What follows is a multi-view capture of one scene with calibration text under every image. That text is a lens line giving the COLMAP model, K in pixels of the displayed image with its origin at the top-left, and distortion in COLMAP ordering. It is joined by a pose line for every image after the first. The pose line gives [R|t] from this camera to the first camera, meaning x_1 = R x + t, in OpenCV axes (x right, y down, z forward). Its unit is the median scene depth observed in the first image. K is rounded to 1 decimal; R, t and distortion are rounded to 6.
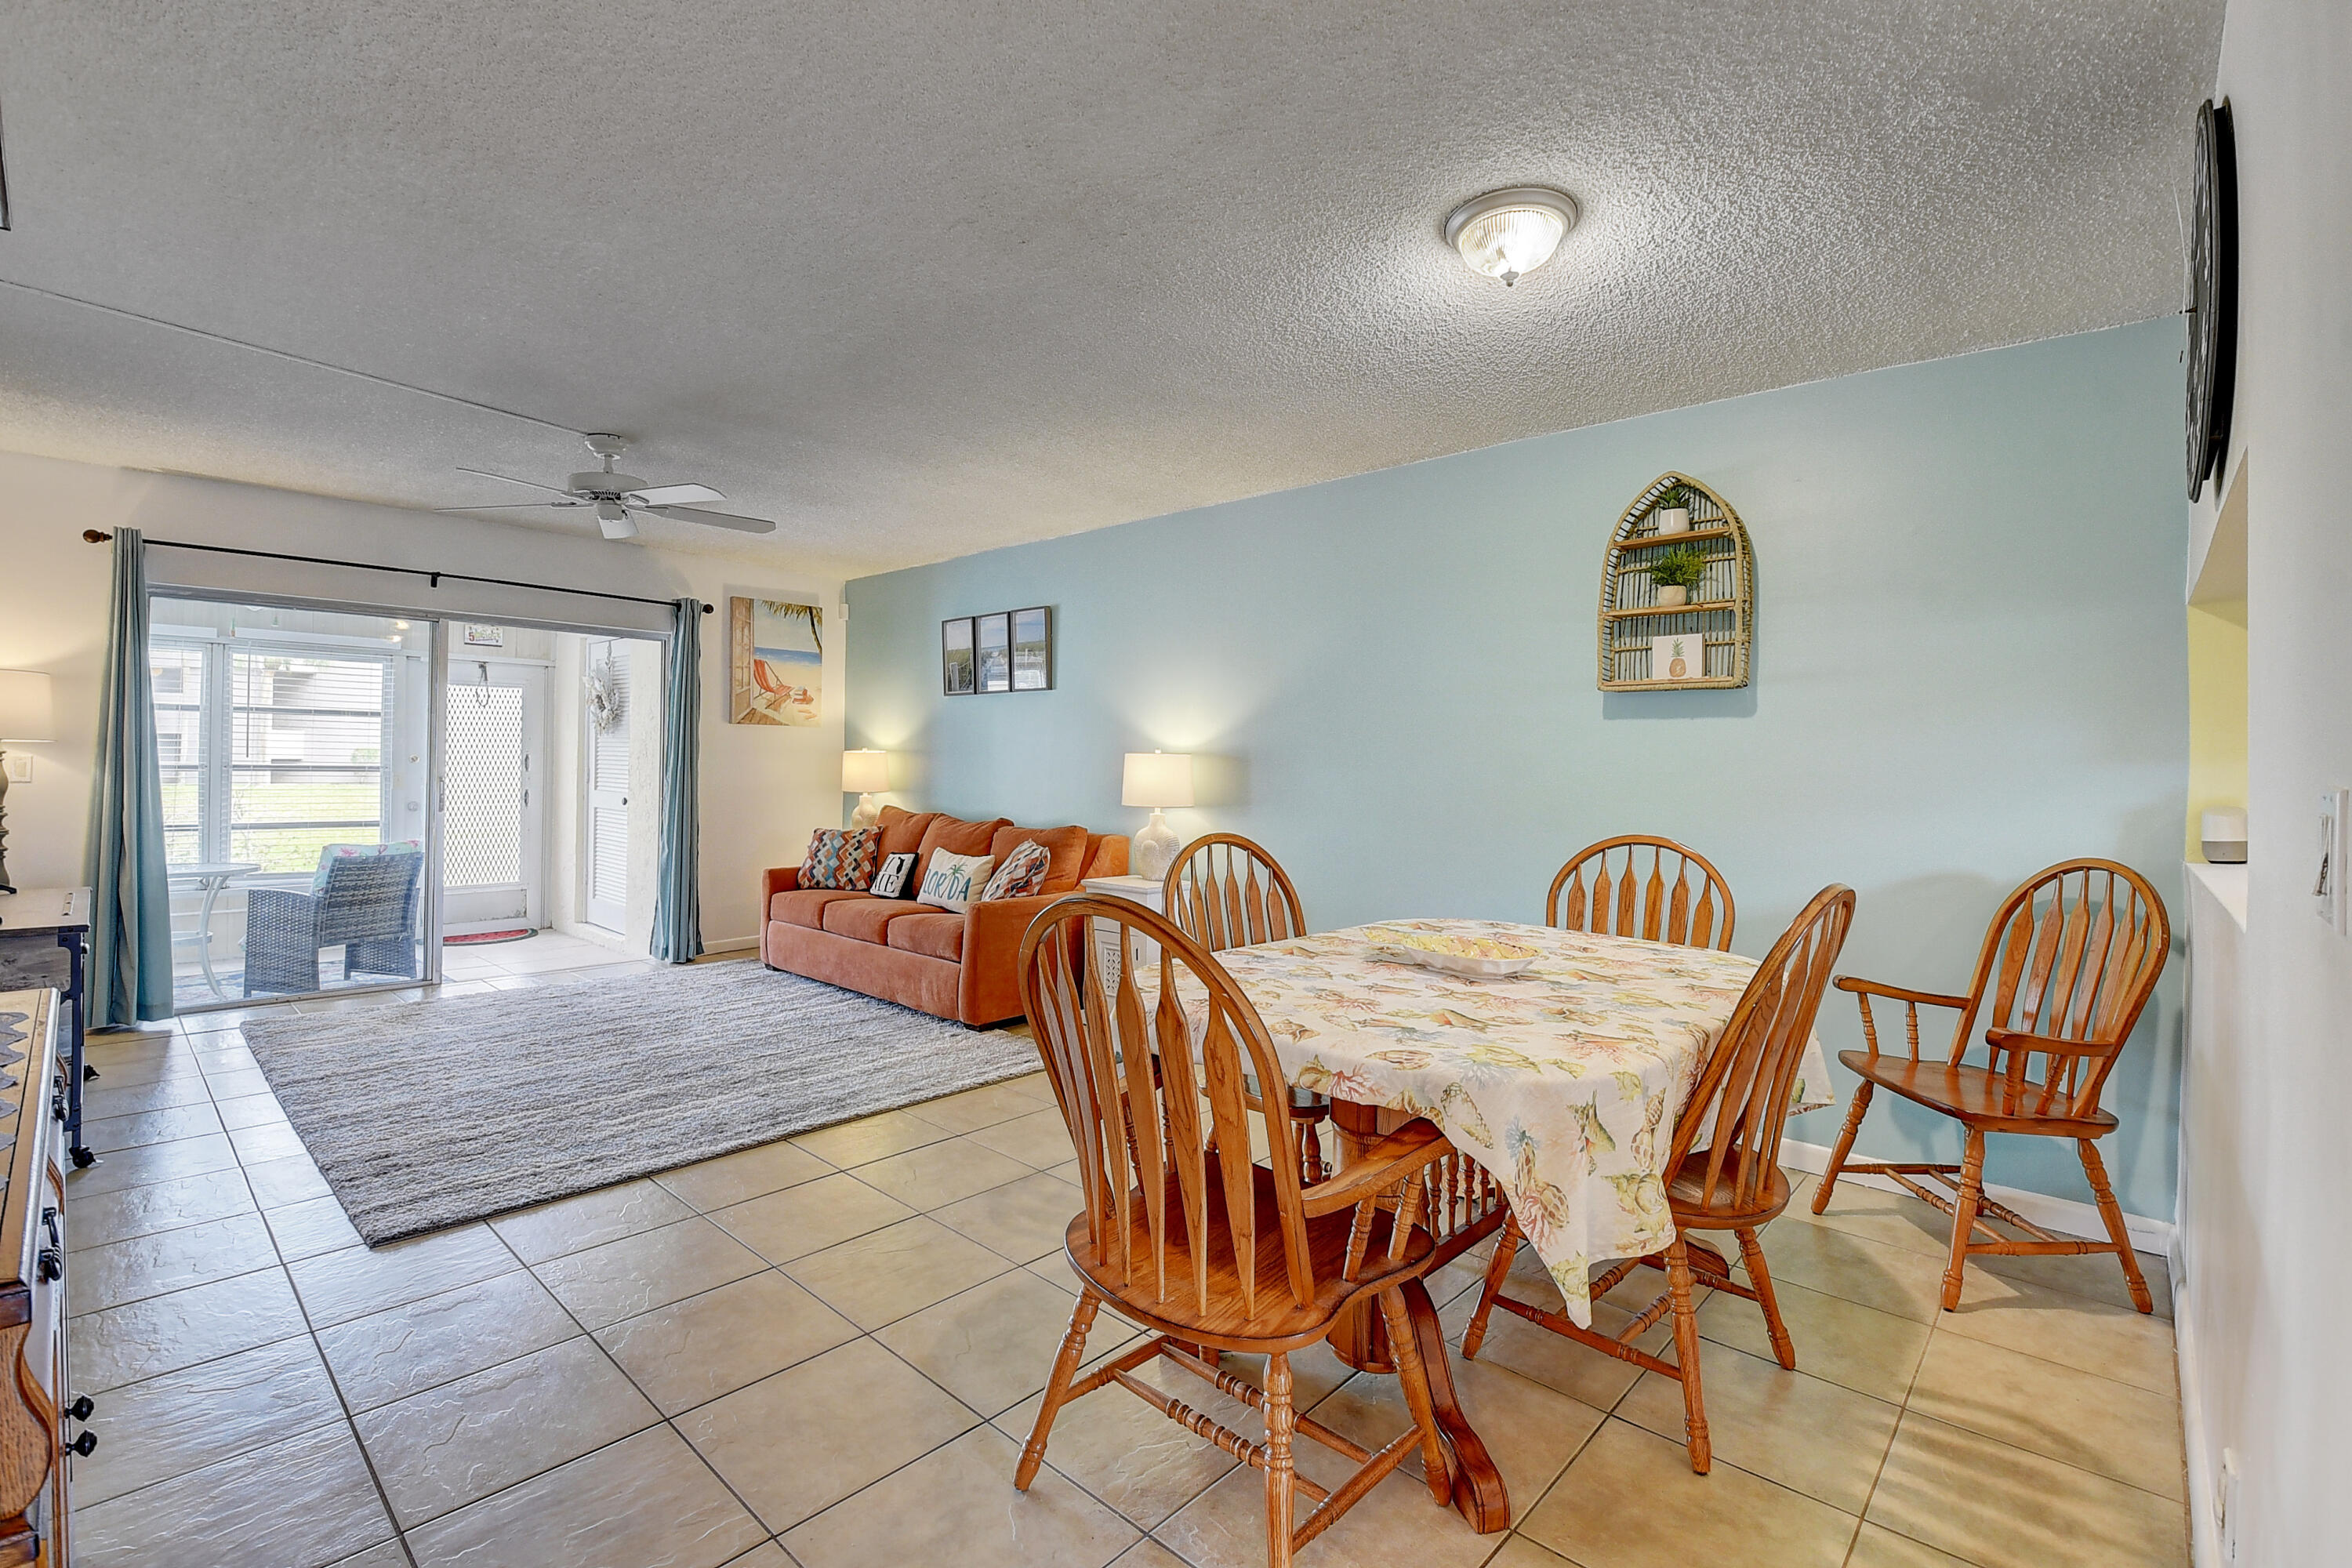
lens RADIAL K [[1044.3, 0, 1186.4], [0, 1044.3, 749.5], [0, 0, 1]] dist [-0.000449, -0.013894]
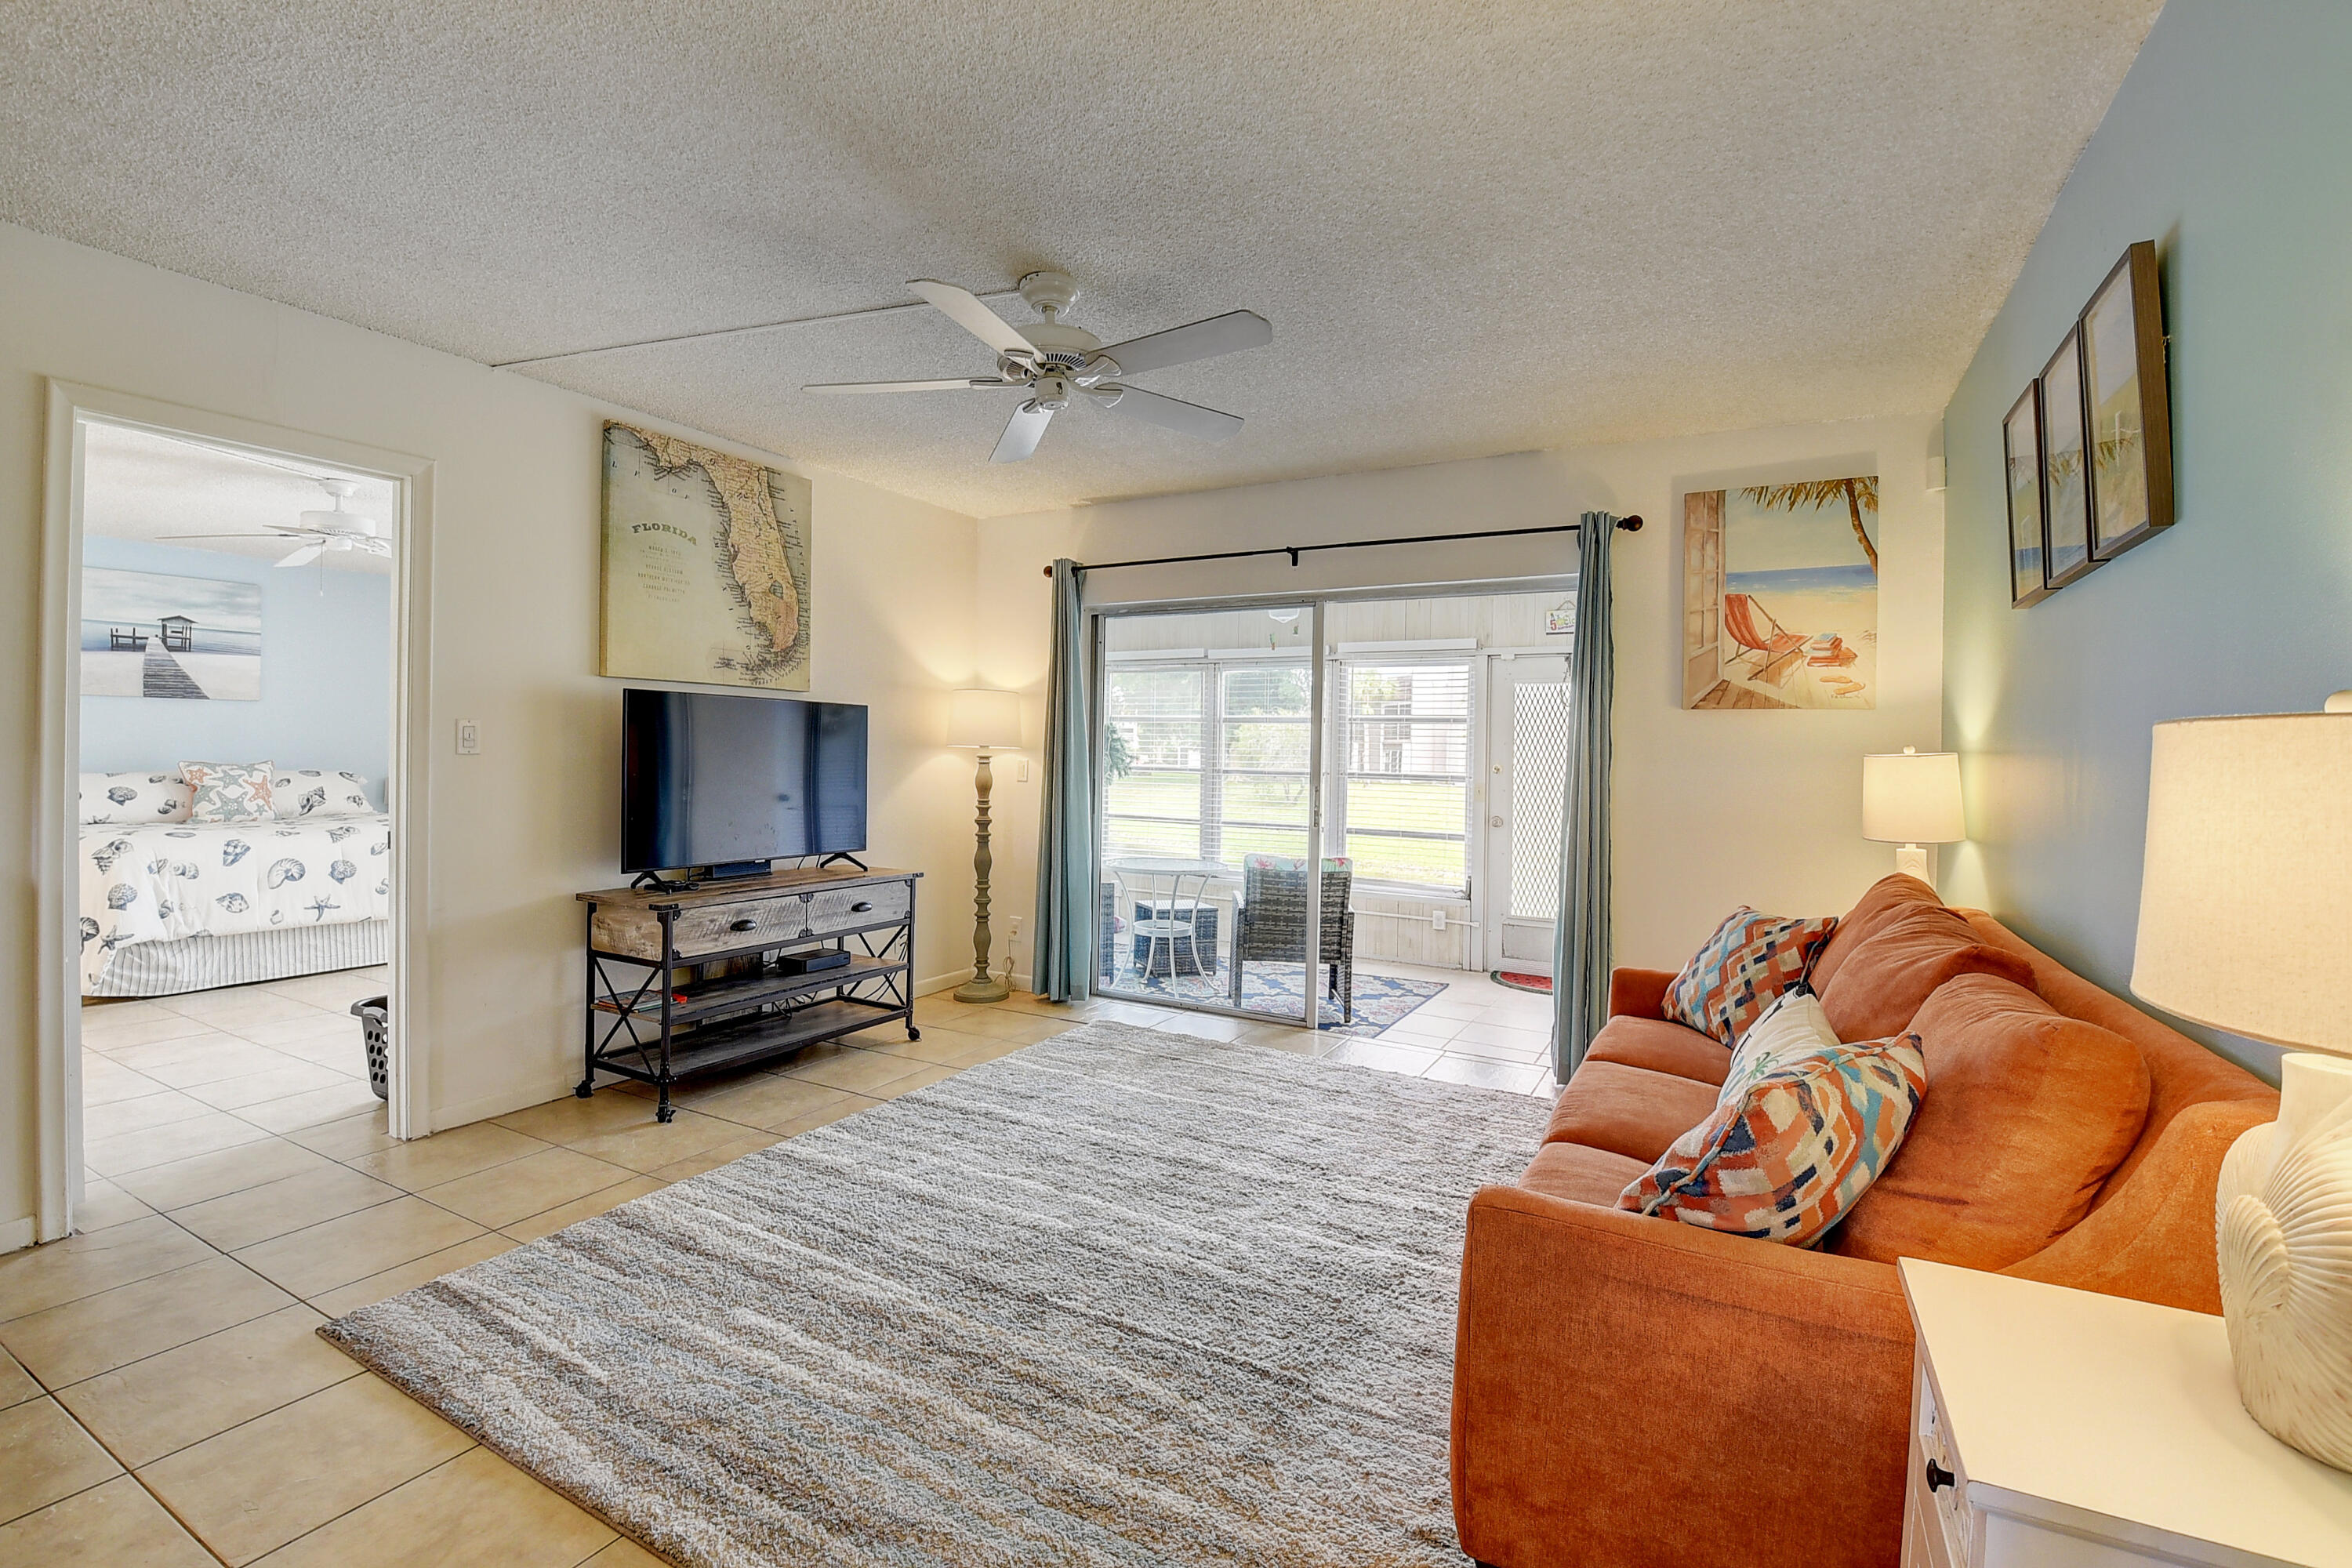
lens RADIAL K [[1044.3, 0, 1158.3], [0, 1044.3, 761.2], [0, 0, 1]] dist [-0.000449, -0.013894]
pose [[0.229890, -0.001767, -0.973215, 0.090827], [-0.003040, 0.999992, -0.002534, 0.009011], [0.973212, 0.003541, 0.229883, 0.731774]]
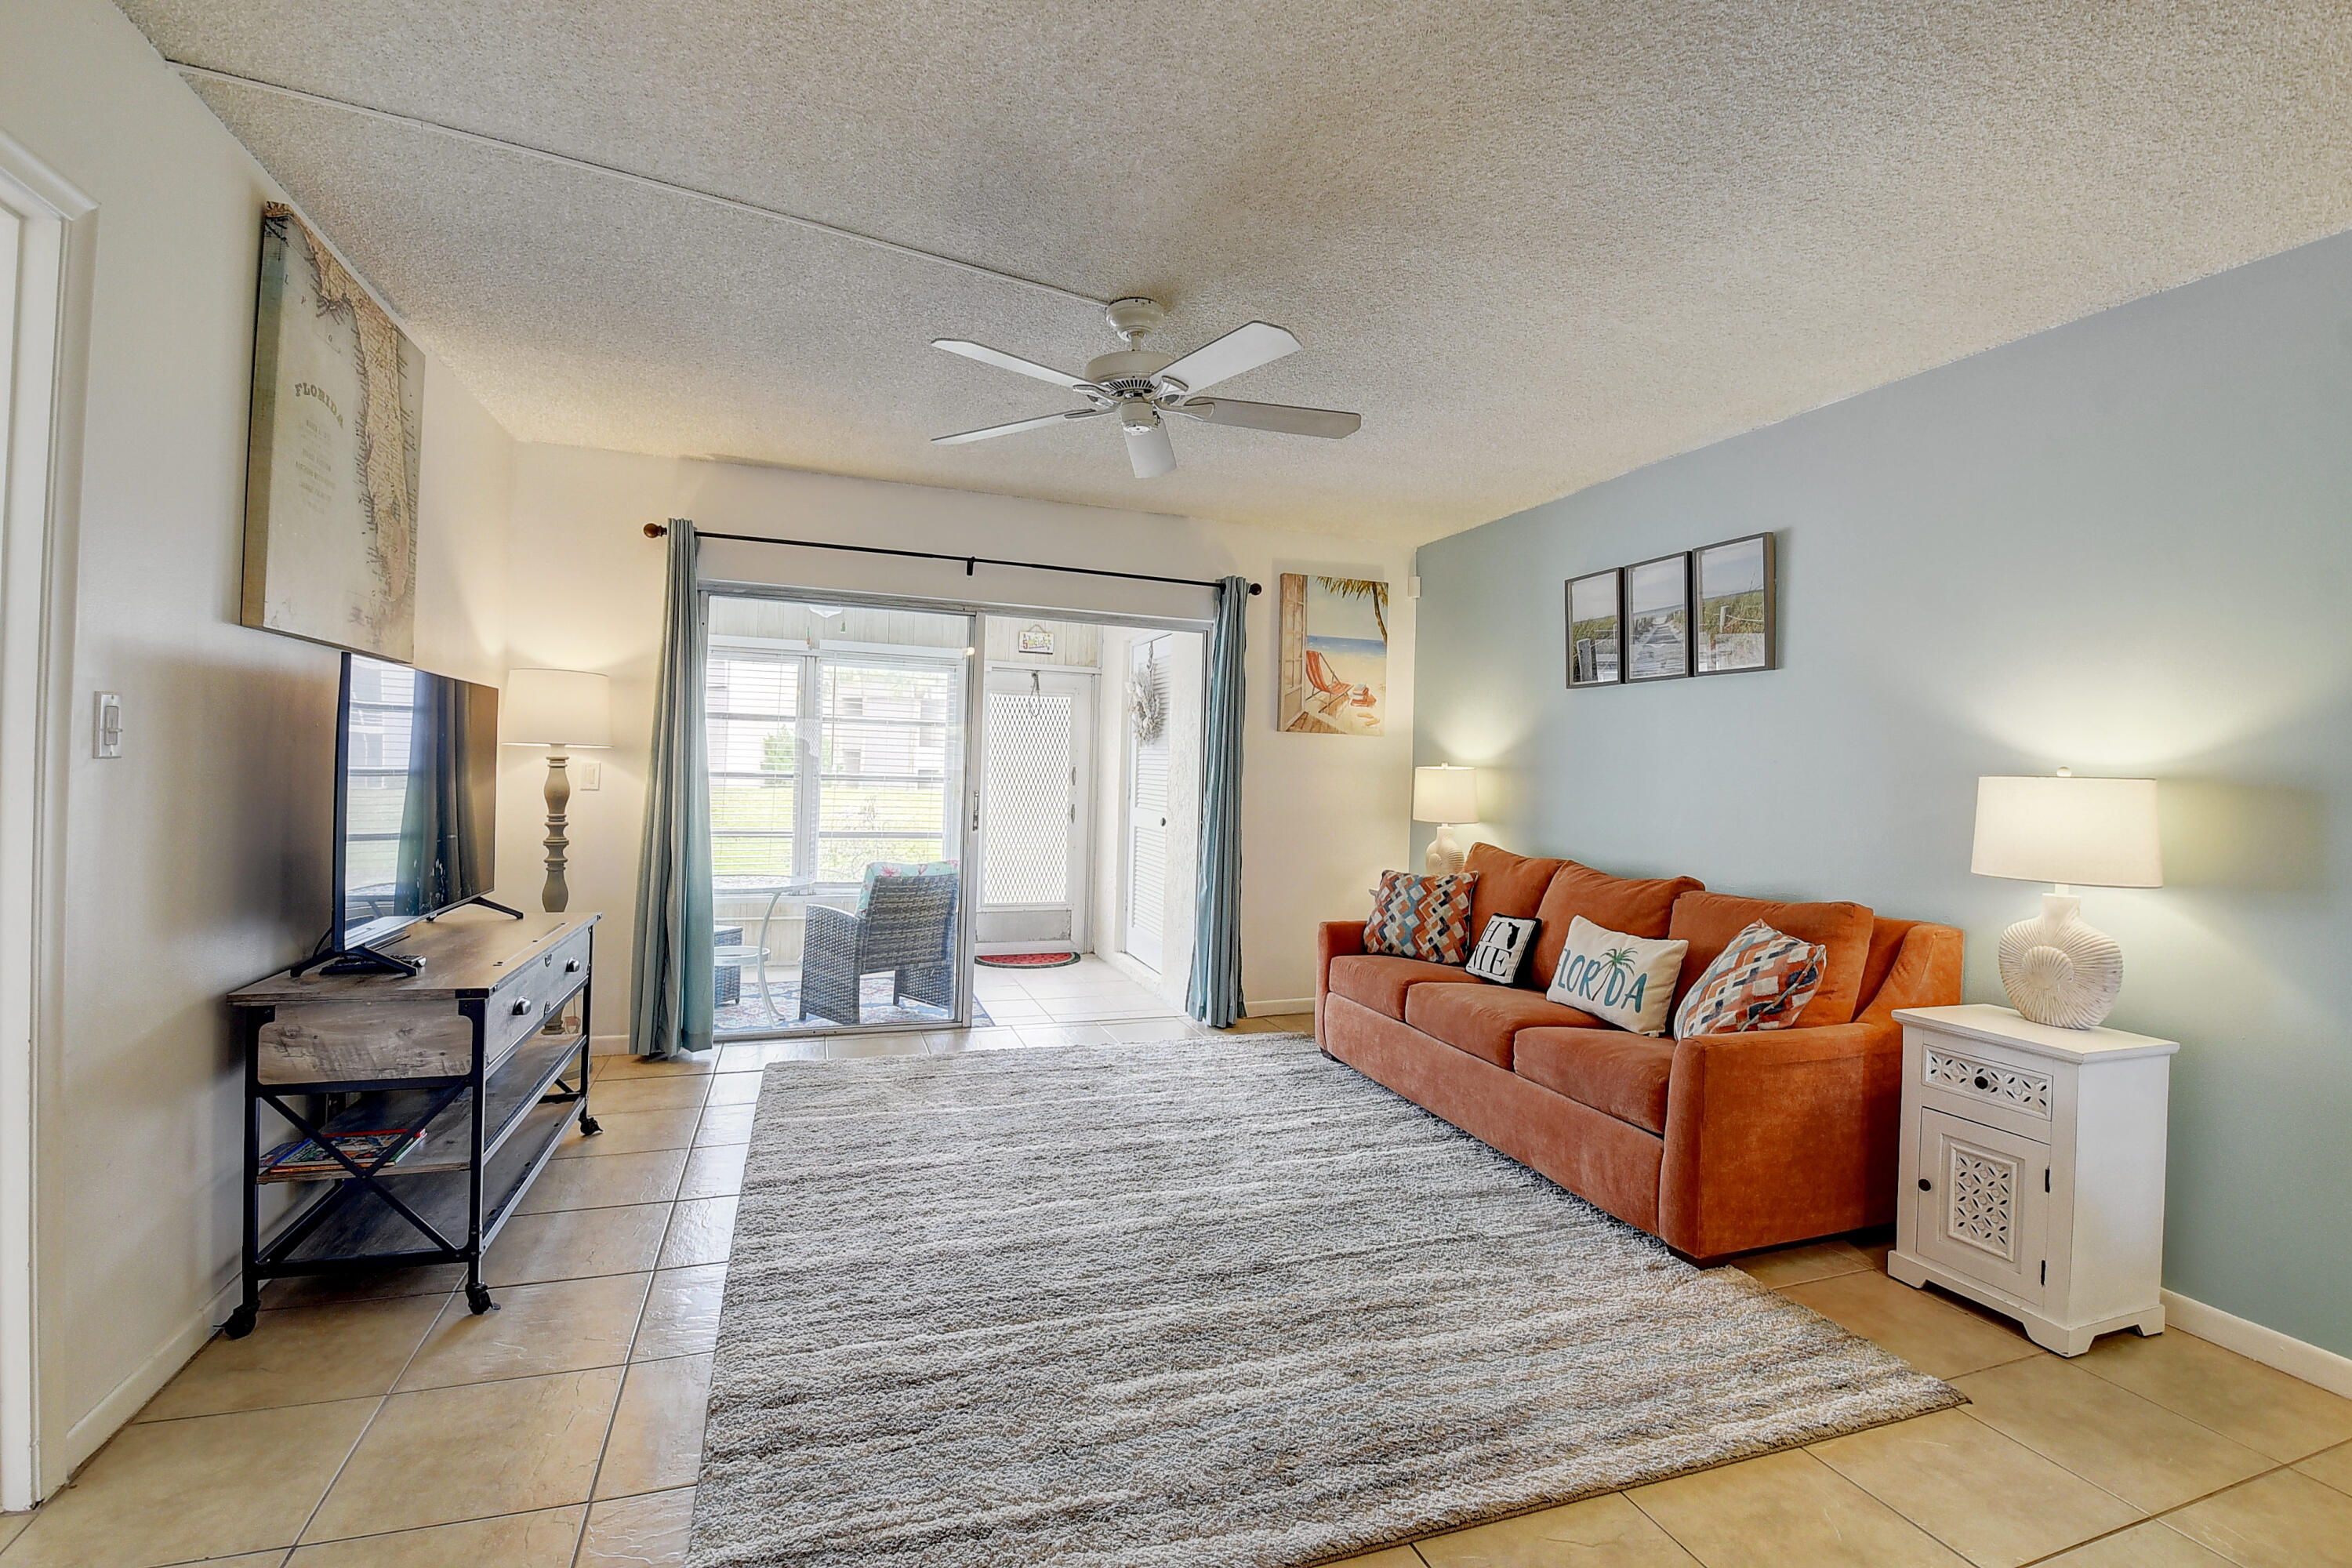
lens RADIAL K [[1044.3, 0, 1177.3], [0, 1044.3, 754.7], [0, 0, 1]] dist [-0.000449, -0.013894]
pose [[0.882004, 0.005349, -0.471211, -0.163007], [-0.011472, 0.999883, -0.010122, 0.002633], [0.471102, 0.014334, 0.881962, 0.327378]]
